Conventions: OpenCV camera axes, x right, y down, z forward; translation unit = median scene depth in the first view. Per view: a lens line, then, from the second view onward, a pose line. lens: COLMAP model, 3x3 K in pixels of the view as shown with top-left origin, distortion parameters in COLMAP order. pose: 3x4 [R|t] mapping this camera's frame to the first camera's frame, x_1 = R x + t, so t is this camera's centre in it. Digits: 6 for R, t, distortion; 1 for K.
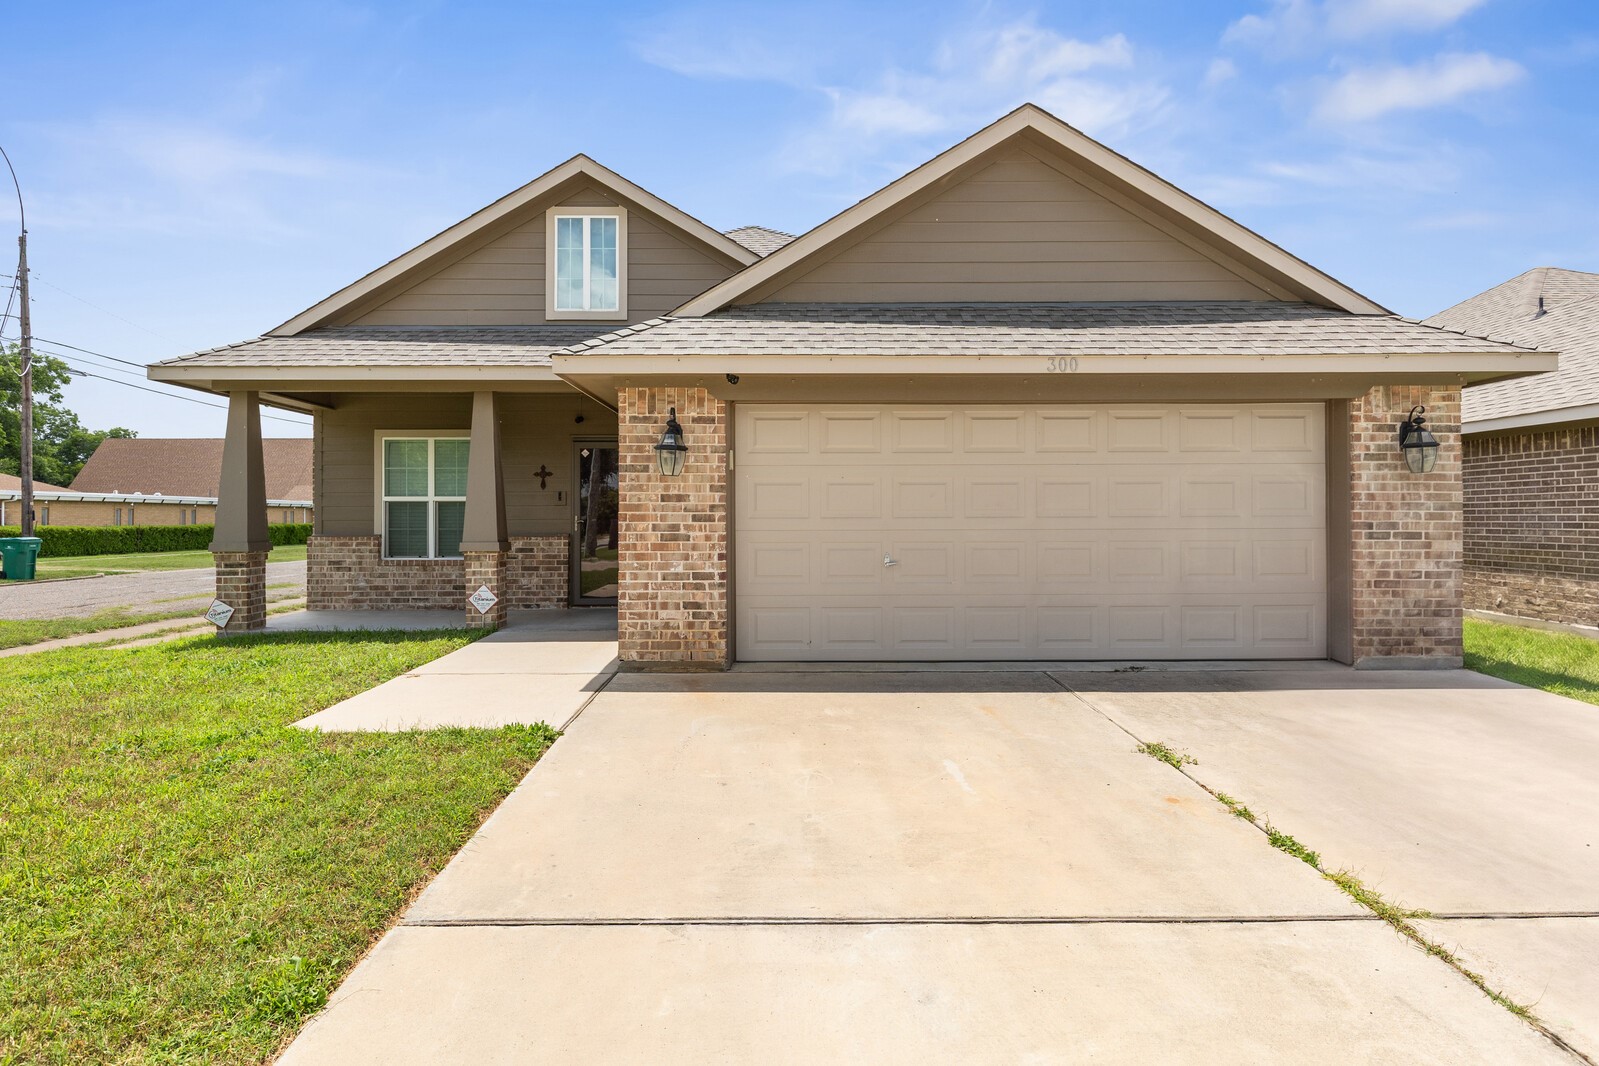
lens RADIAL K [[816.2, 0, 797.4], [0, 816.2, 521.8], [0, 0, 1]] dist [0.011372, -0.002429]
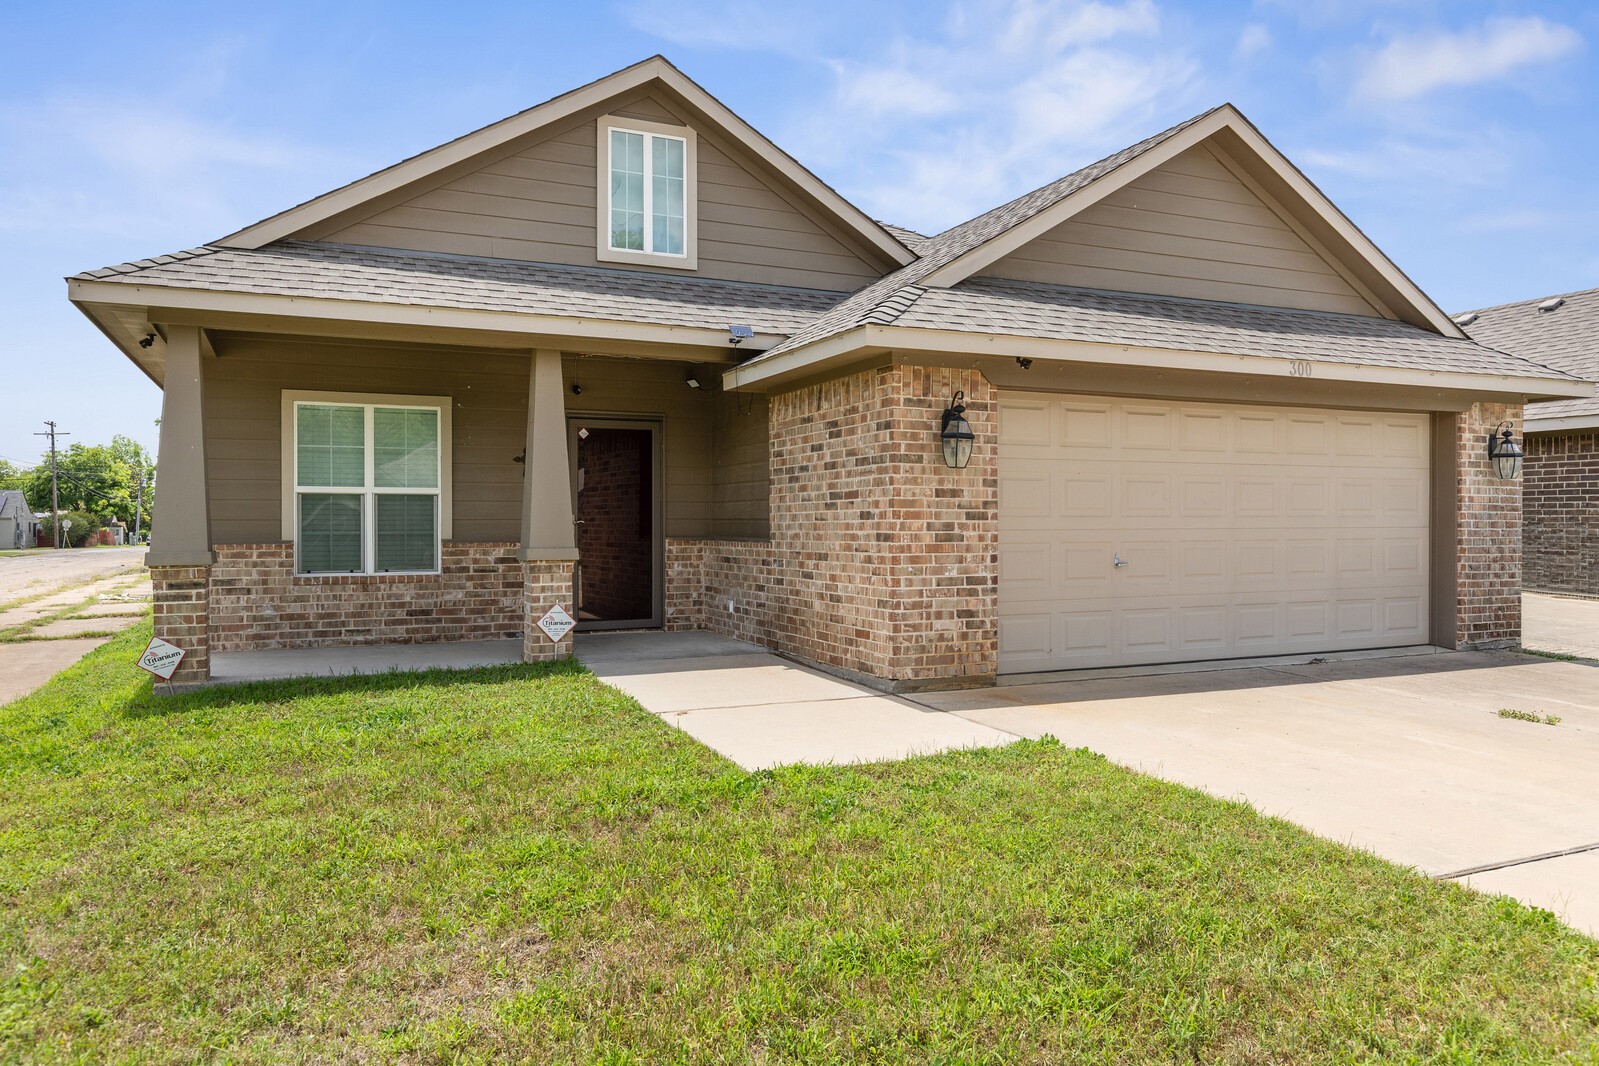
lens RADIAL K [[1053.4, 0, 794.0], [0, 1053.4, 536.6], [0, 0, 1]] dist [0.004347, 0.003031]
pose [[0.921591, -0.004192, 0.388141, -0.562468], [0.000958, 0.999963, 0.008524, 0.006136], [-0.388162, -0.007484, 0.921561, 0.009763]]
